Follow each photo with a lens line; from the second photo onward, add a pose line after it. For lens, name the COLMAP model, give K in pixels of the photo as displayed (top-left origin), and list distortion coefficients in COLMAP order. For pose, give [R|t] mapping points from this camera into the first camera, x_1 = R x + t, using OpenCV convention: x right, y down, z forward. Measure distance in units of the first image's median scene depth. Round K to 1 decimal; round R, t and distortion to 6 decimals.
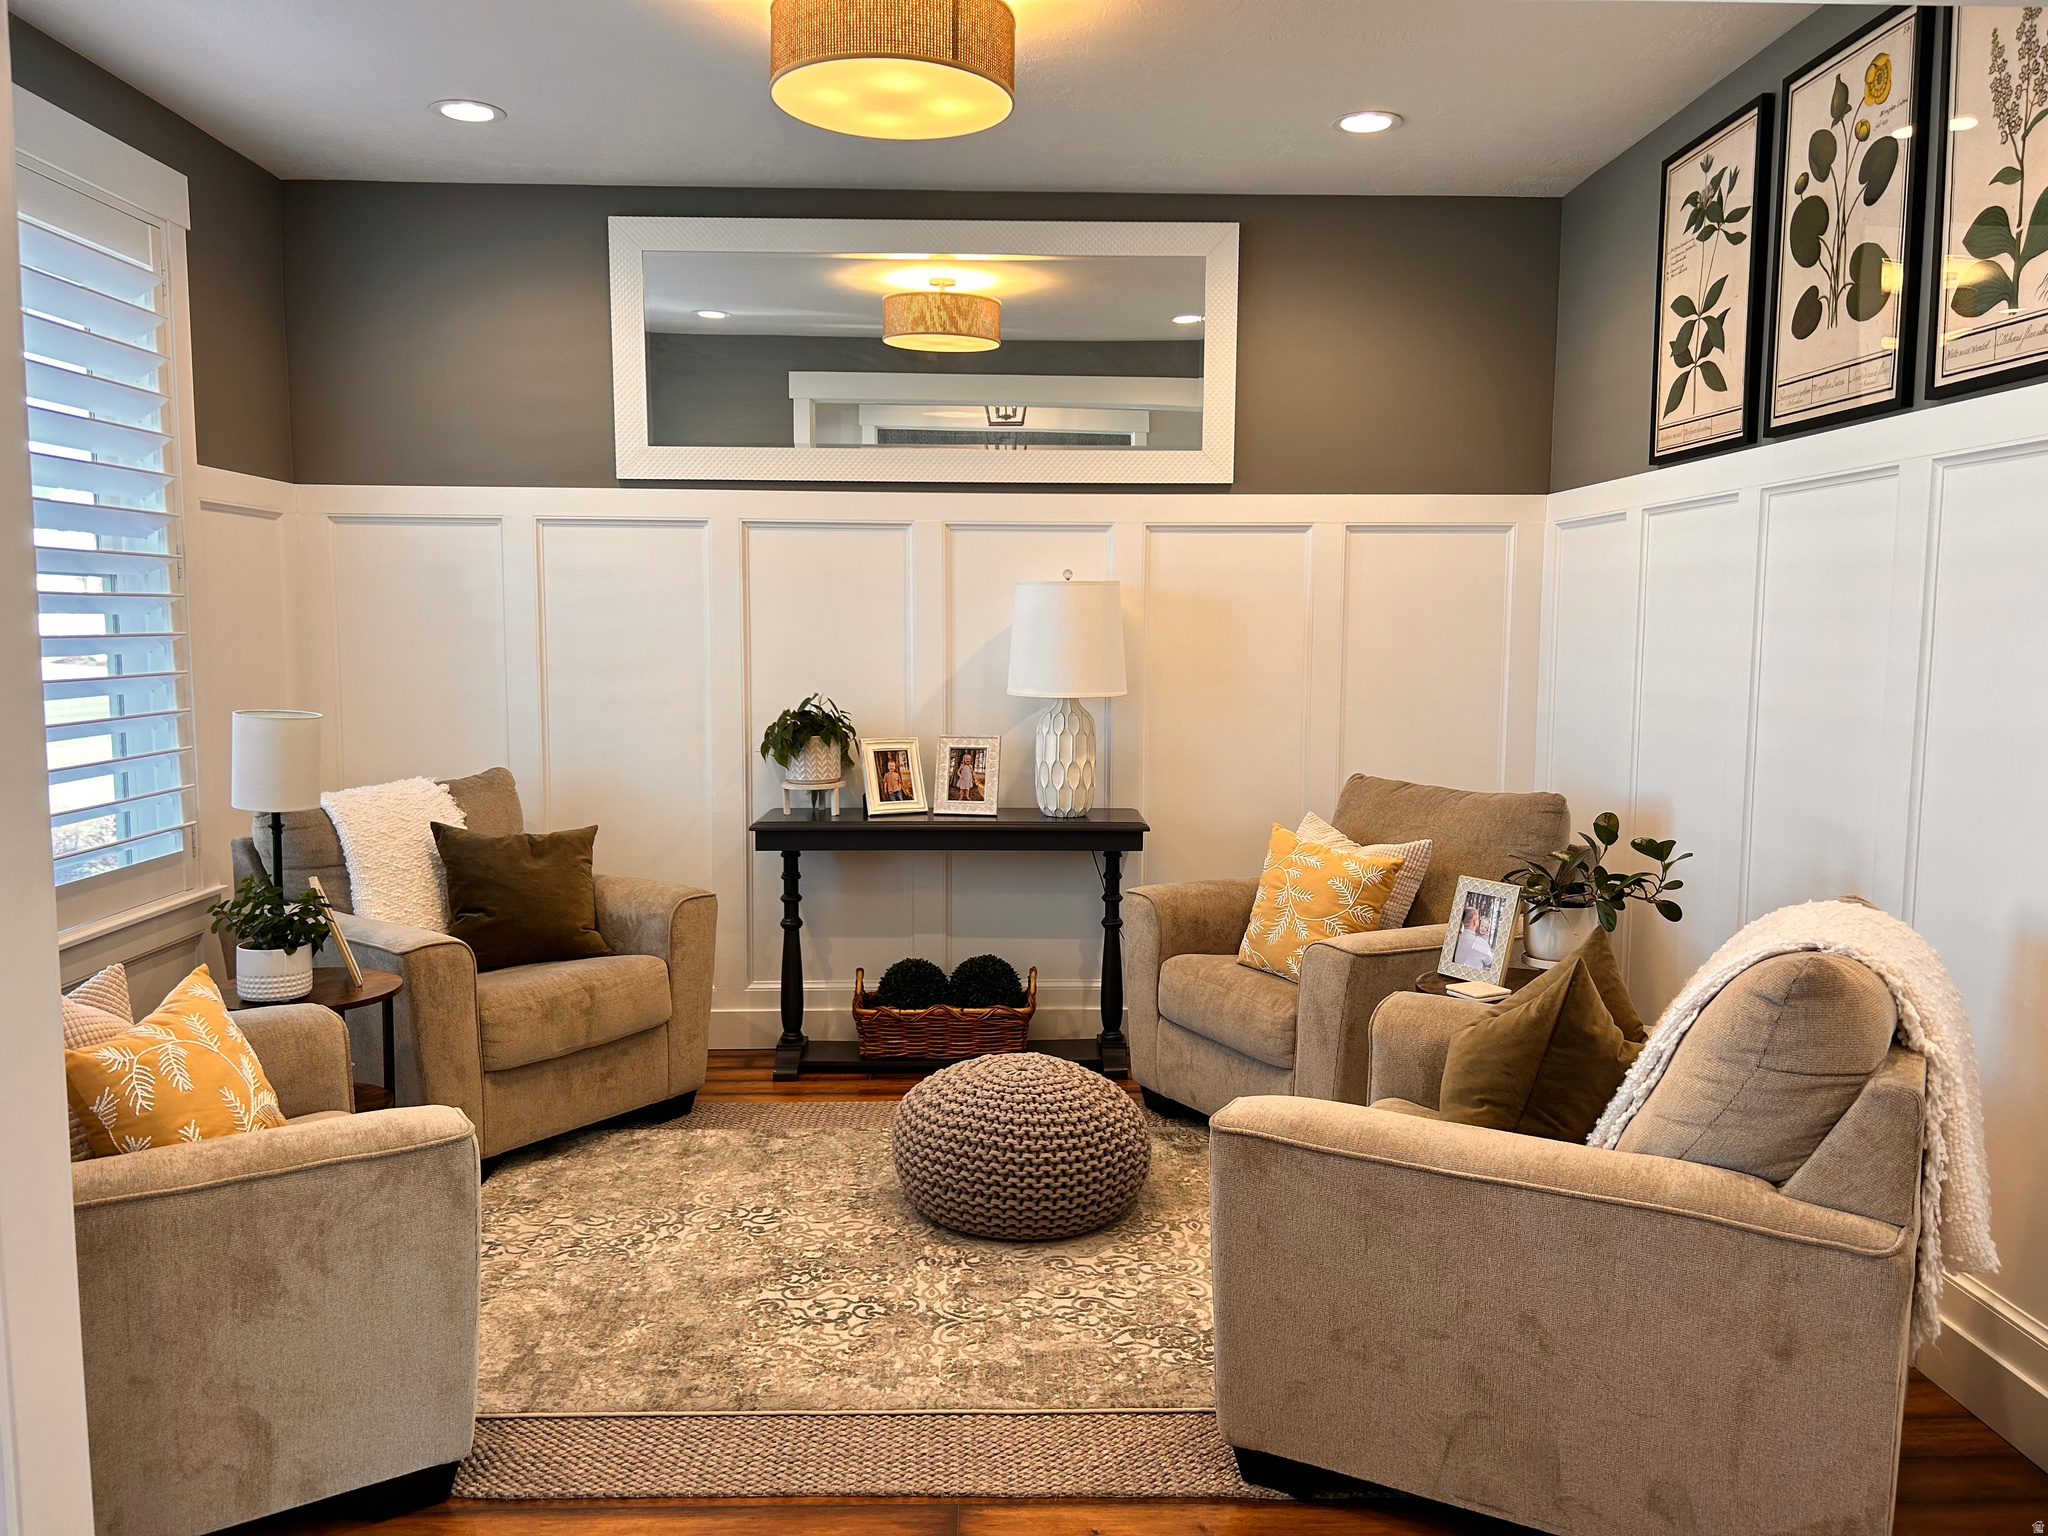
lens RADIAL K [[1544.3, 0, 1034.0], [0, 1544.3, 764.6], [0, 0, 1]] dist [0.058578, -0.060546]
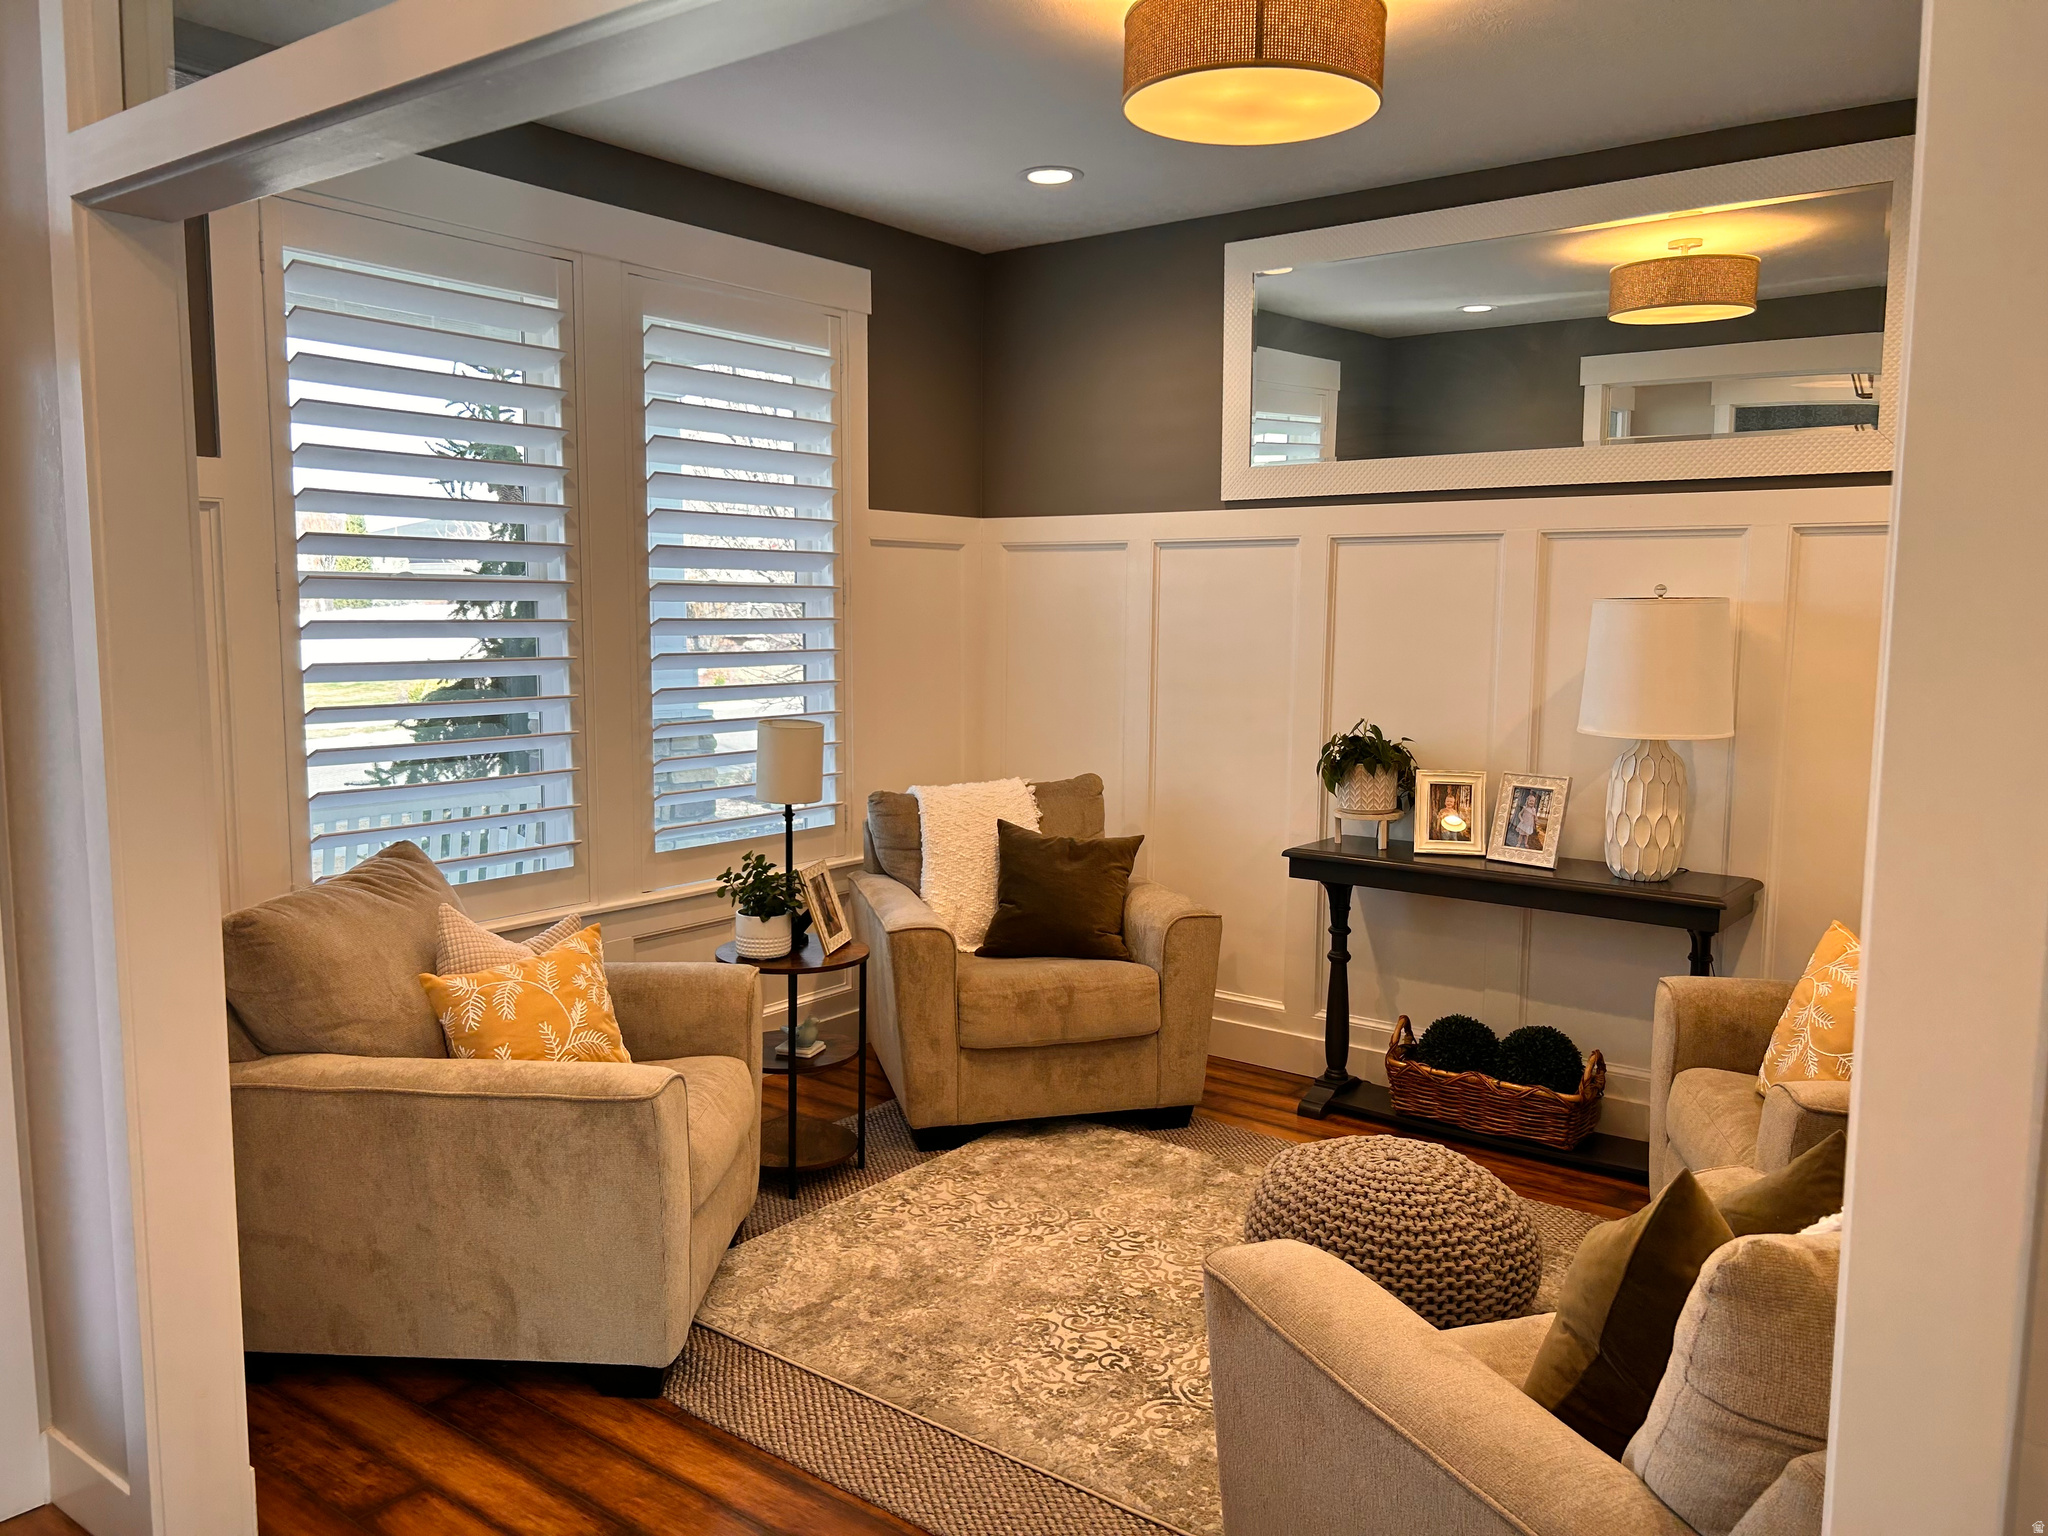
lens RADIAL K [[1544.3, 0, 1016.8], [0, 1544.3, 764.1], [0, 0, 1]] dist [0.058578, -0.060546]
pose [[0.774559, 0.067521, -0.628887, 0.334135], [-0.061084, 0.997623, 0.031877, -0.040746], [0.629545, 0.013724, 0.776843, 0.145187]]
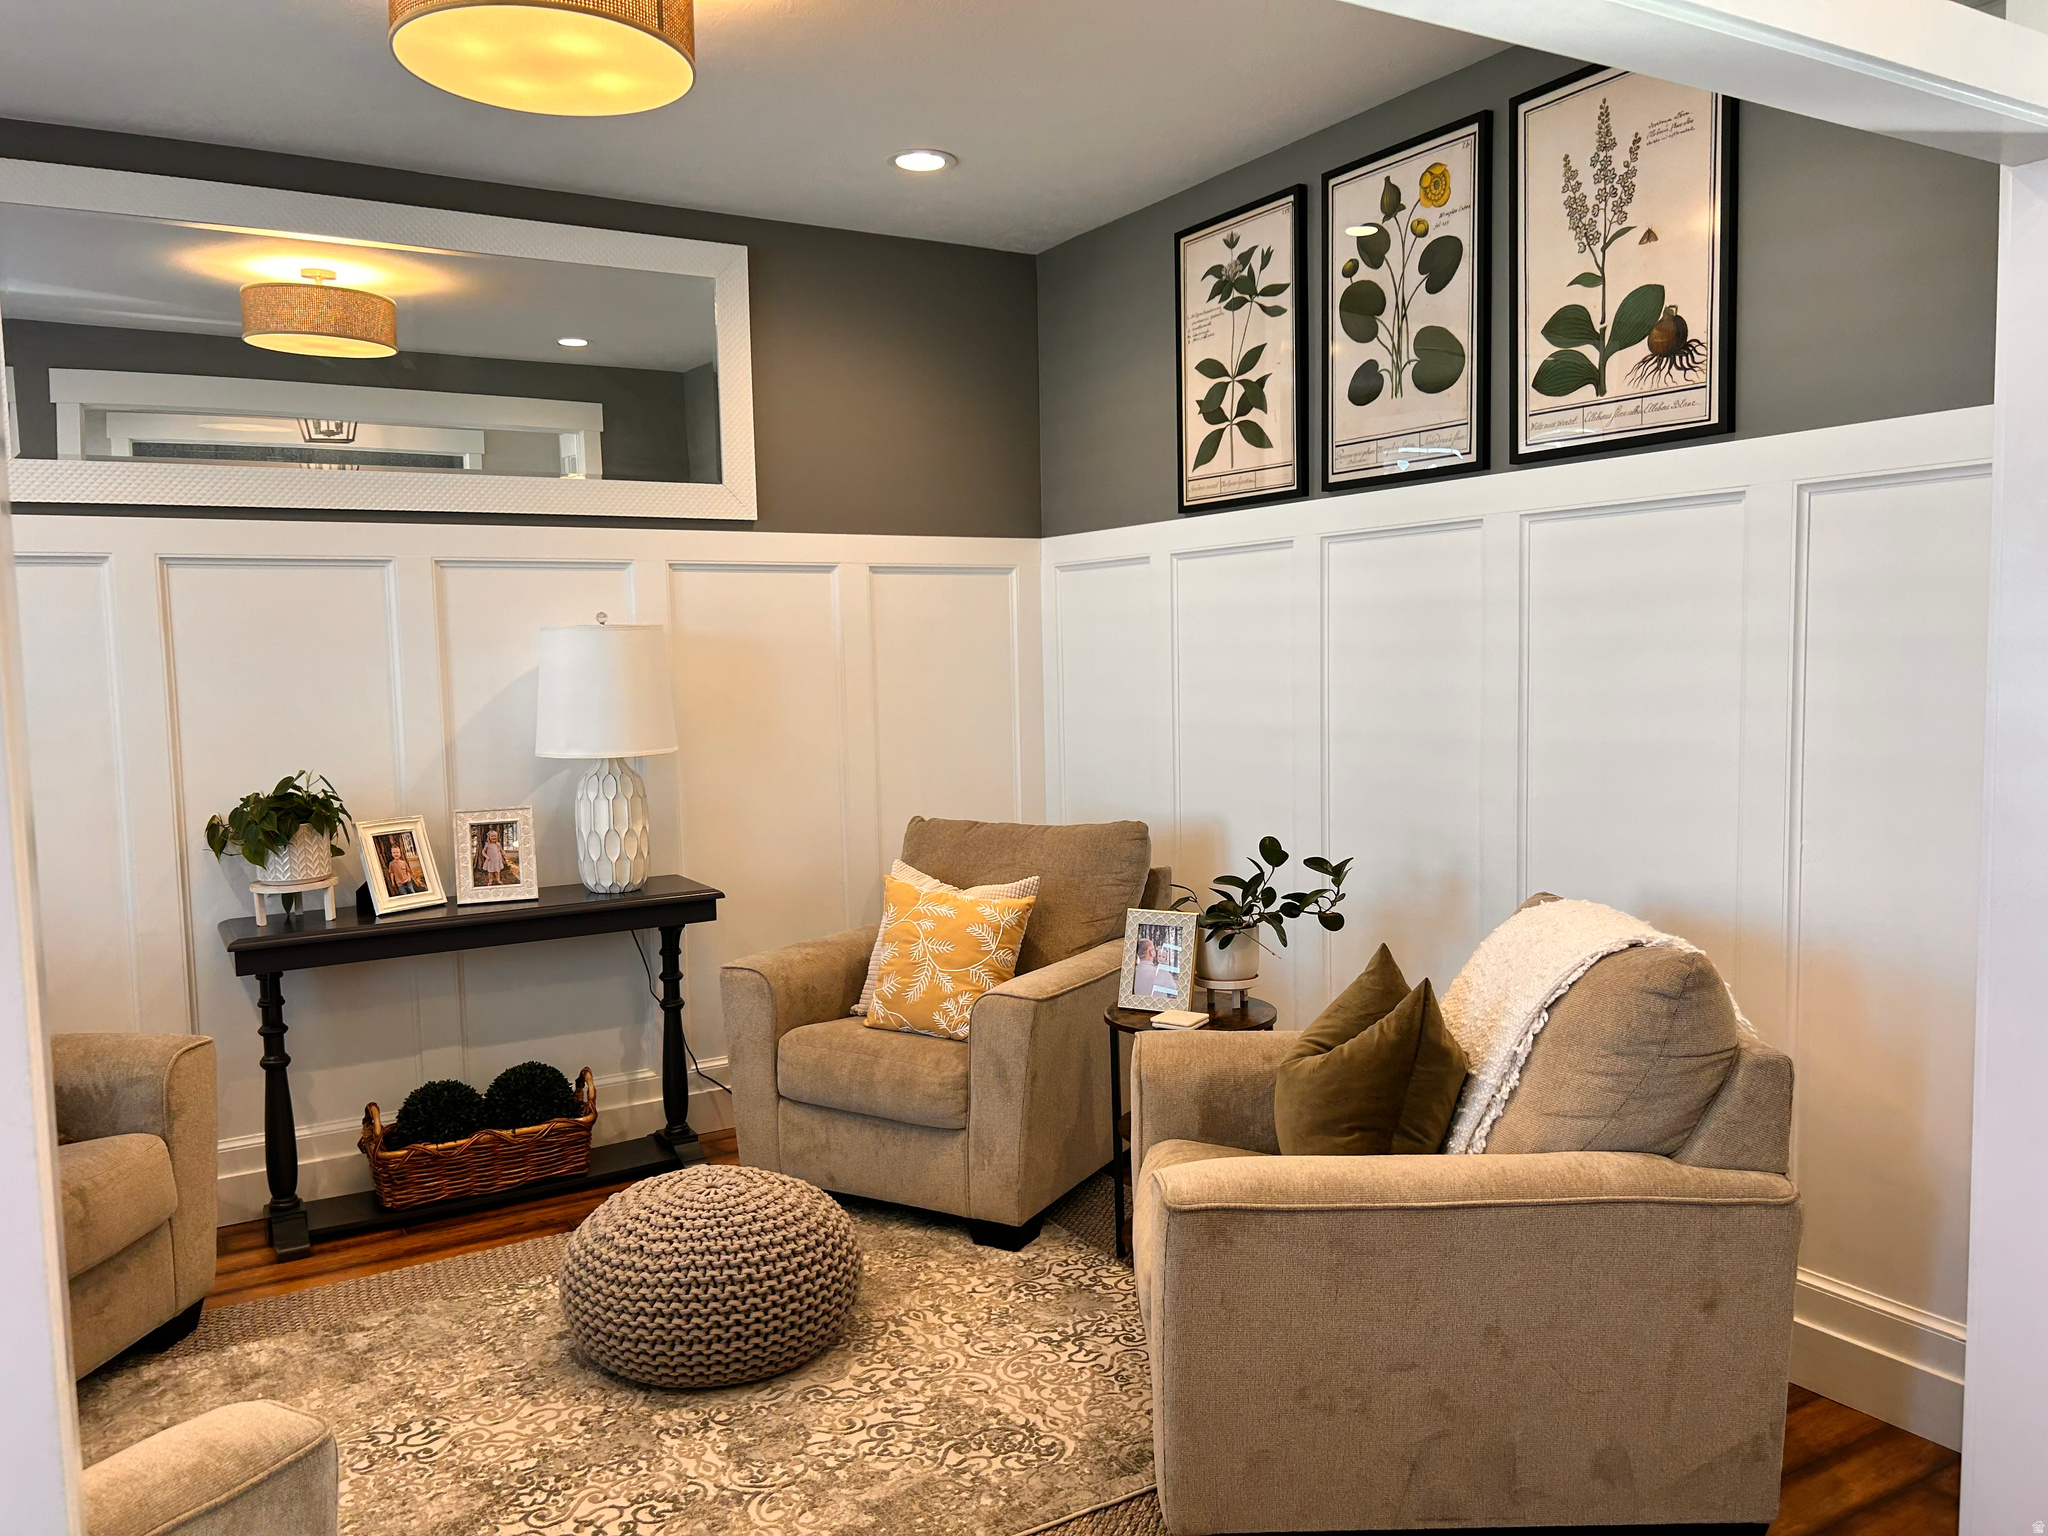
lens RADIAL K [[1544.3, 0, 1027.6], [0, 1544.3, 769.8], [0, 0, 1]] dist [0.058578, -0.060546]
pose [[0.868475, -0.064159, 0.491563, -0.241157], [0.072225, 0.997385, 0.002575, -0.024584], [-0.490443, 0.033266, 0.870838, 0.122749]]
